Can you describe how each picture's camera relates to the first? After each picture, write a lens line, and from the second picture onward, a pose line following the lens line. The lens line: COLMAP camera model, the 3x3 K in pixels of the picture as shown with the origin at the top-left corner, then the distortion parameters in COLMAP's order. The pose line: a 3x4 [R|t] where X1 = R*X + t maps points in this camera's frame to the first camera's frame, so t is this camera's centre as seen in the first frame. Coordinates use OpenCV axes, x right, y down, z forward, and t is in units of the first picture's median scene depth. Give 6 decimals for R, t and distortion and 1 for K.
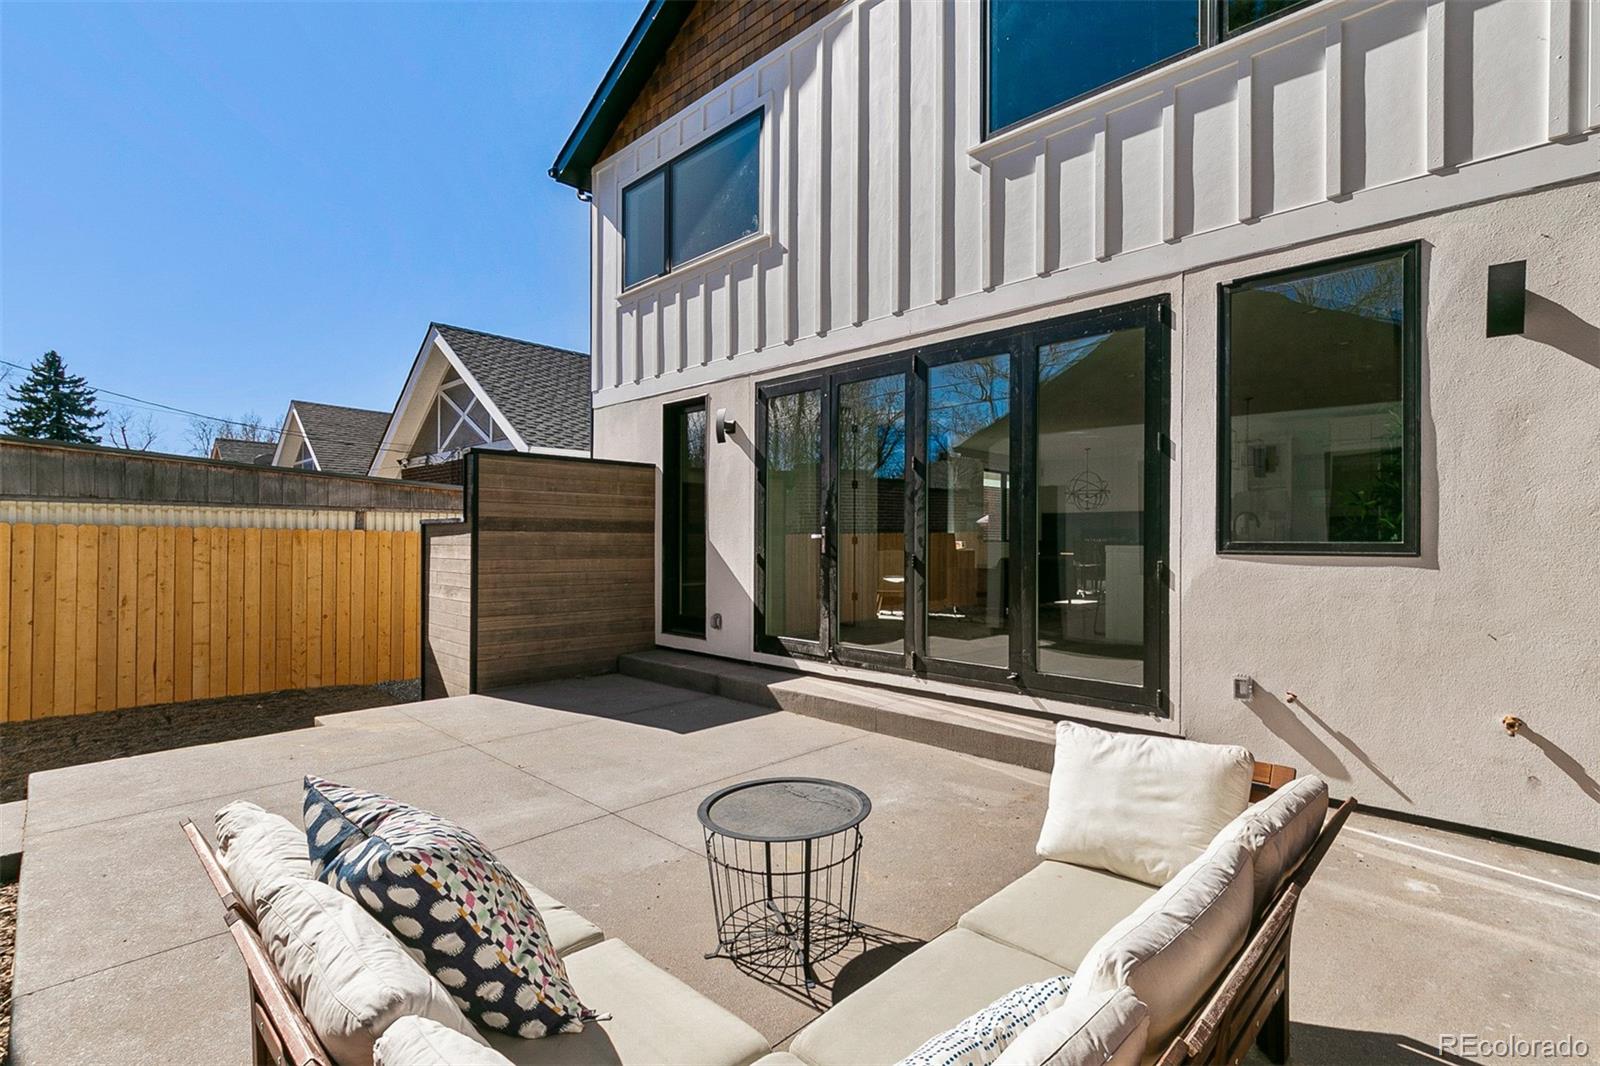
lens RADIAL K [[792.3, 0, 800.0], [0, 792.3, 533.0], [0, 0, 1]] dist [0.000237, 0.000019]
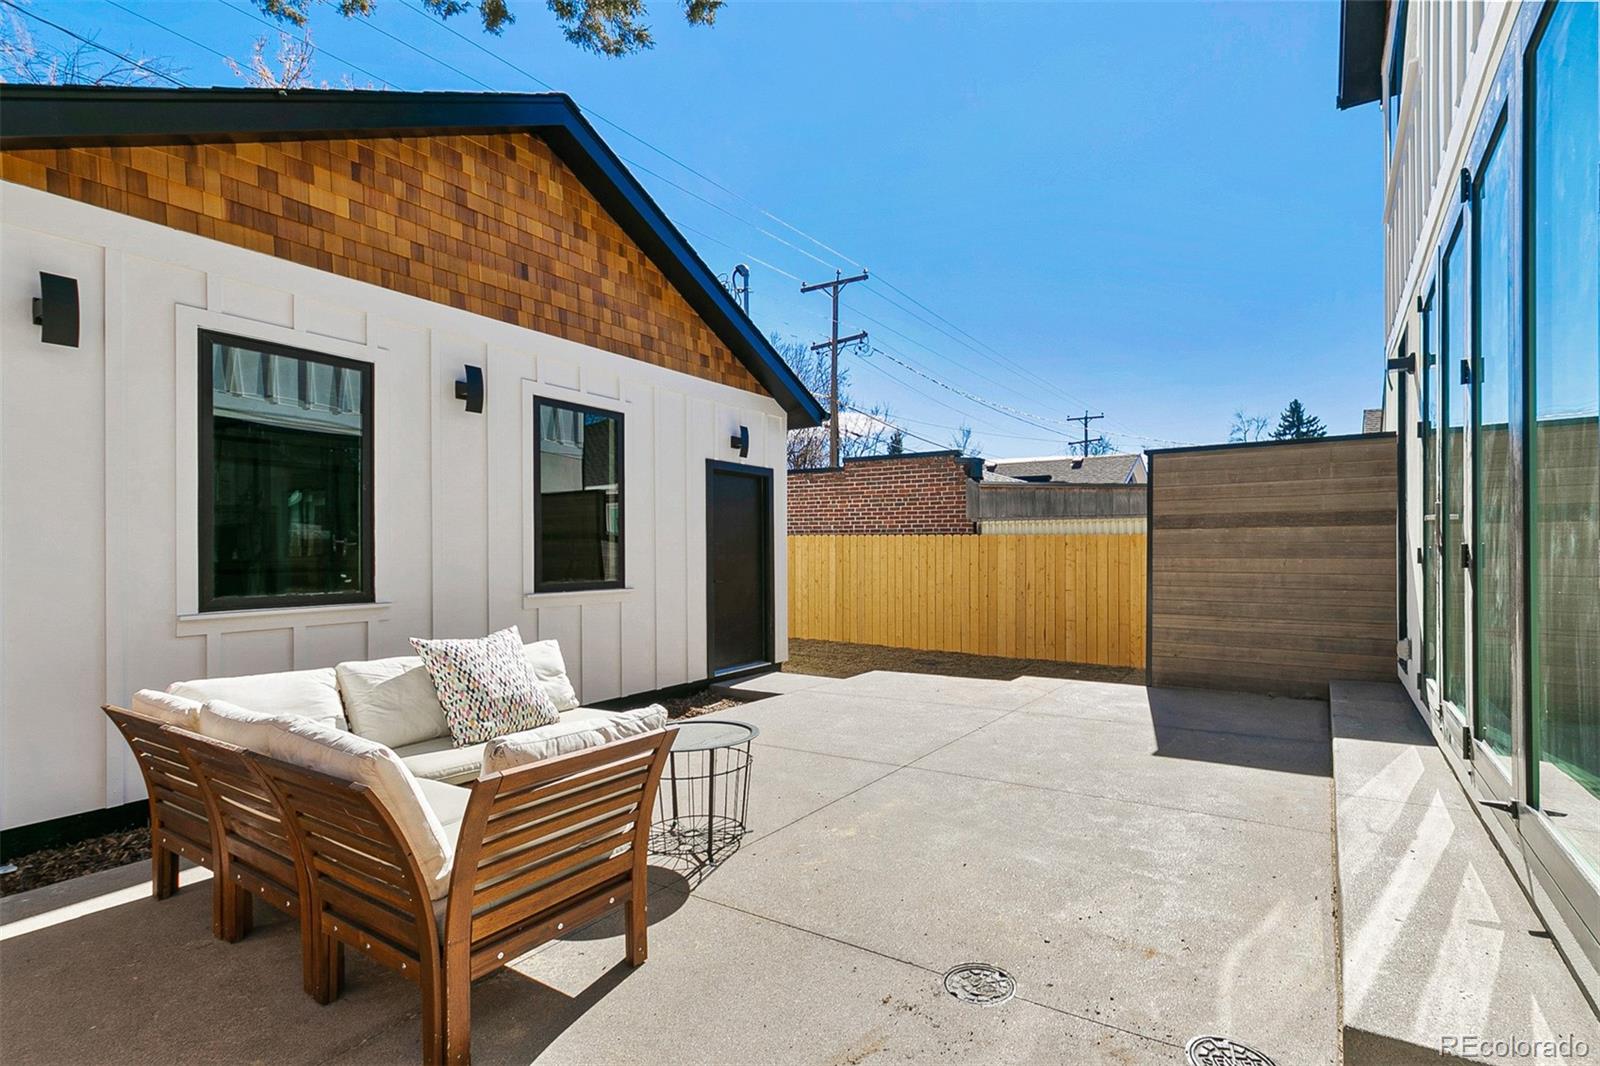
lens RADIAL K [[734.7, 0, 805.2], [0, 734.7, 549.0], [0, 0, 1]] dist [0.000763, -0.000042]
pose [[0.155584, -0.009649, -0.987776, 0.432332], [0.011517, 0.999902, -0.007954, 0.023126], [0.987756, -0.010139, 0.155680, 0.373018]]
